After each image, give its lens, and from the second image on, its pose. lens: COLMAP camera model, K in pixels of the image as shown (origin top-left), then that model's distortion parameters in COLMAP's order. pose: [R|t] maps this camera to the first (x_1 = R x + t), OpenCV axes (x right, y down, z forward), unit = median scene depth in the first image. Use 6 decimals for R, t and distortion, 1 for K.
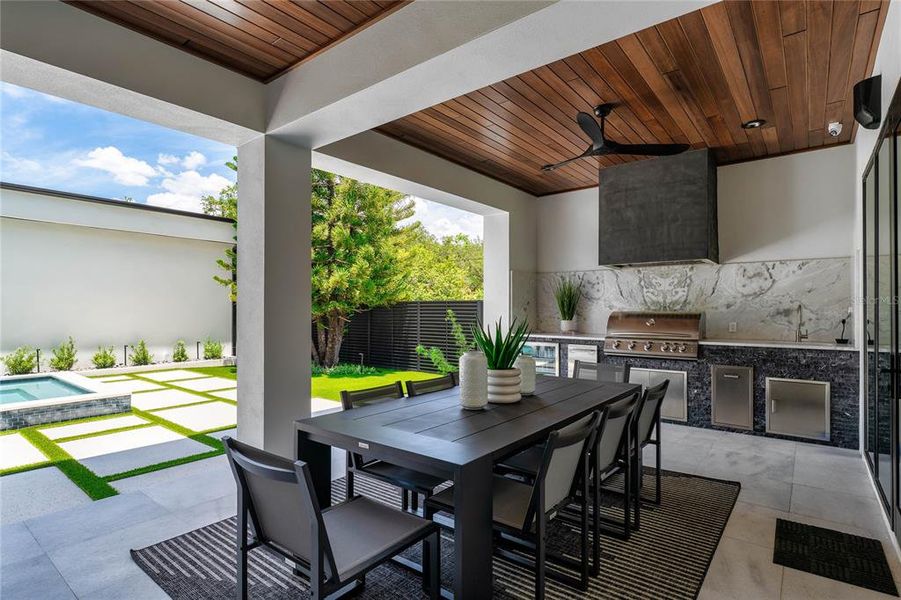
lens RADIAL K [[457.1, 0, 446.3], [0, 457.1, 307.0], [0, 0, 1]] dist [-0.004971, -0.000805]
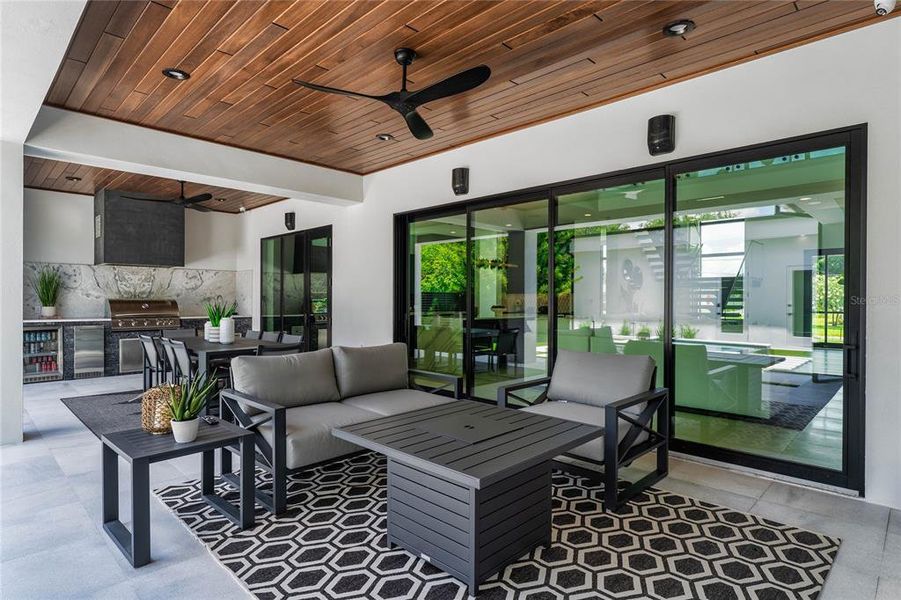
lens RADIAL K [[480.3, 0, 450.5], [0, 480.3, 300.0], [0, 0, 1]] dist [-0.002178, -0.000316]
pose [[0.096120, 0.000875, 0.995369, -0.961678], [-0.006443, 0.999979, -0.000257, 0.008285], [-0.995349, -0.006388, 0.096124, -0.116386]]
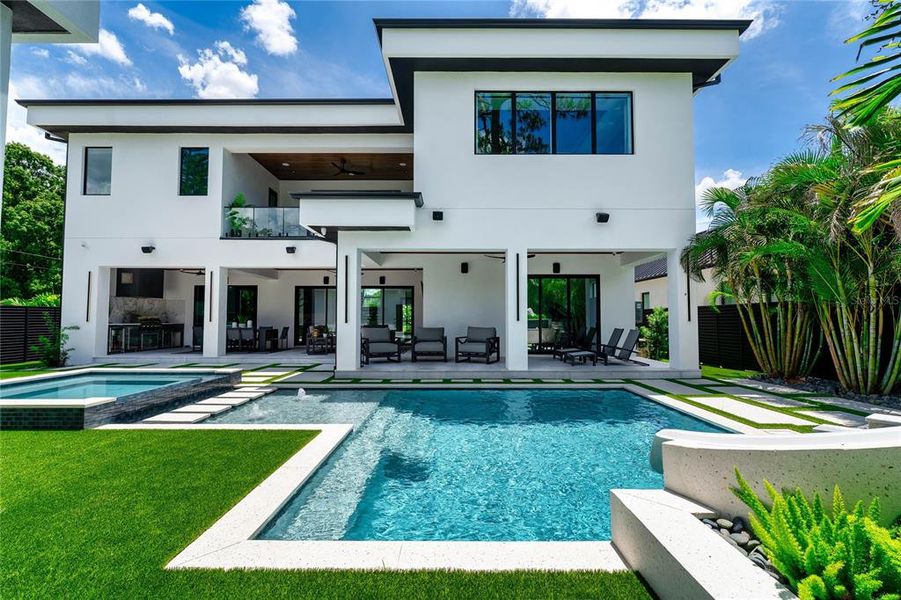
lens RADIAL K [[480.3, 0, 450.5], [0, 480.3, 300.0], [0, 0, 1]] dist [-0.002178, -0.000316]
pose [[-0.619643, 0.029266, 0.784338, -2.458832], [-0.004059, 0.999172, -0.040489, 0.026550], [-0.784873, -0.028272, -0.619011, 0.879770]]
